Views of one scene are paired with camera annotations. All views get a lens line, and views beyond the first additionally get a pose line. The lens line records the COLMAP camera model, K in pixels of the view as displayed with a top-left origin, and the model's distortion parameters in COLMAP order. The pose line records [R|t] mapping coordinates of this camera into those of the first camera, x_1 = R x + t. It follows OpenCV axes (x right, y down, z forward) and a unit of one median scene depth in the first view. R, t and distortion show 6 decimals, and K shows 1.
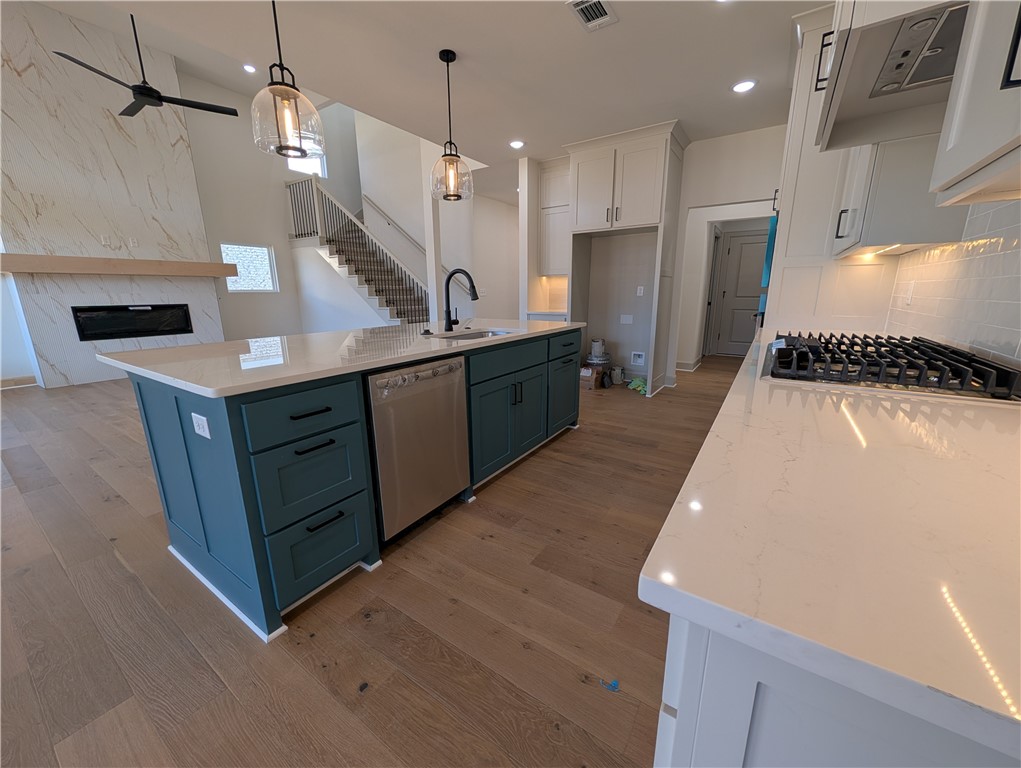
lens RADIAL K [[392.0, 0, 510.5], [0, 392.0, 384.0], [0, 0, 1]] dist [0.001932, -0.000122]
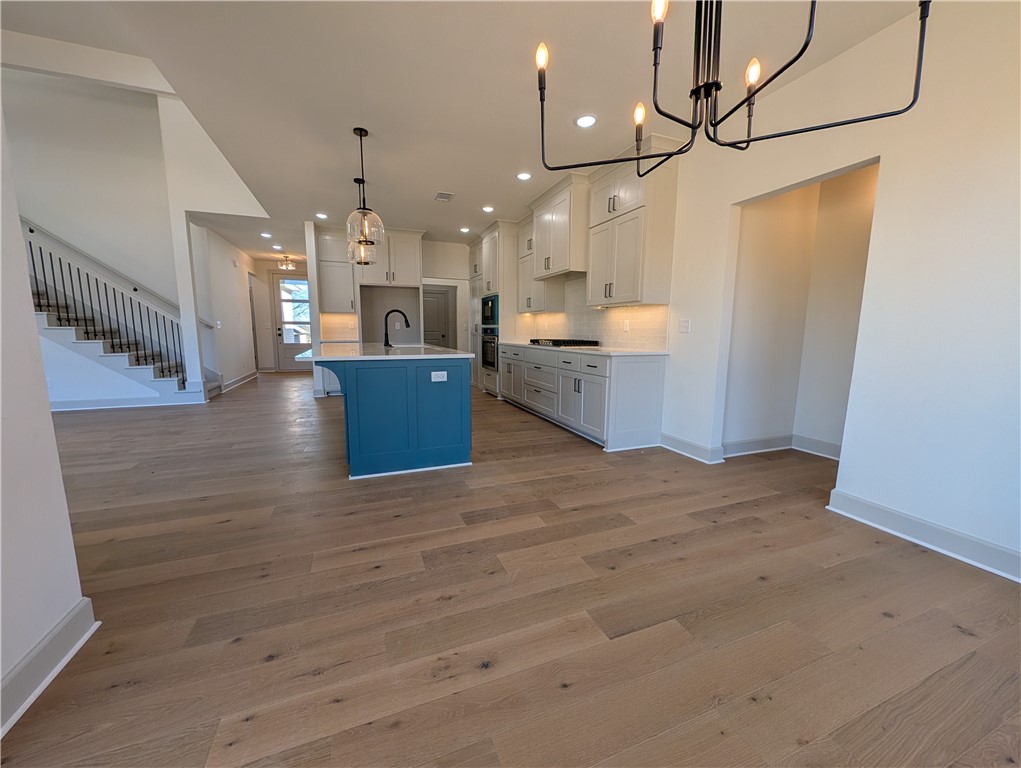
lens RADIAL K [[392.0, 0, 510.5], [0, 392.0, 384.0], [0, 0, 1]] dist [0.001932, -0.000122]
pose [[0.572508, -0.101206, 0.813629, -0.570473], [0.179332, 0.983781, -0.003815, 0.054773], [-0.800047, 0.148094, 0.581372, -0.155969]]
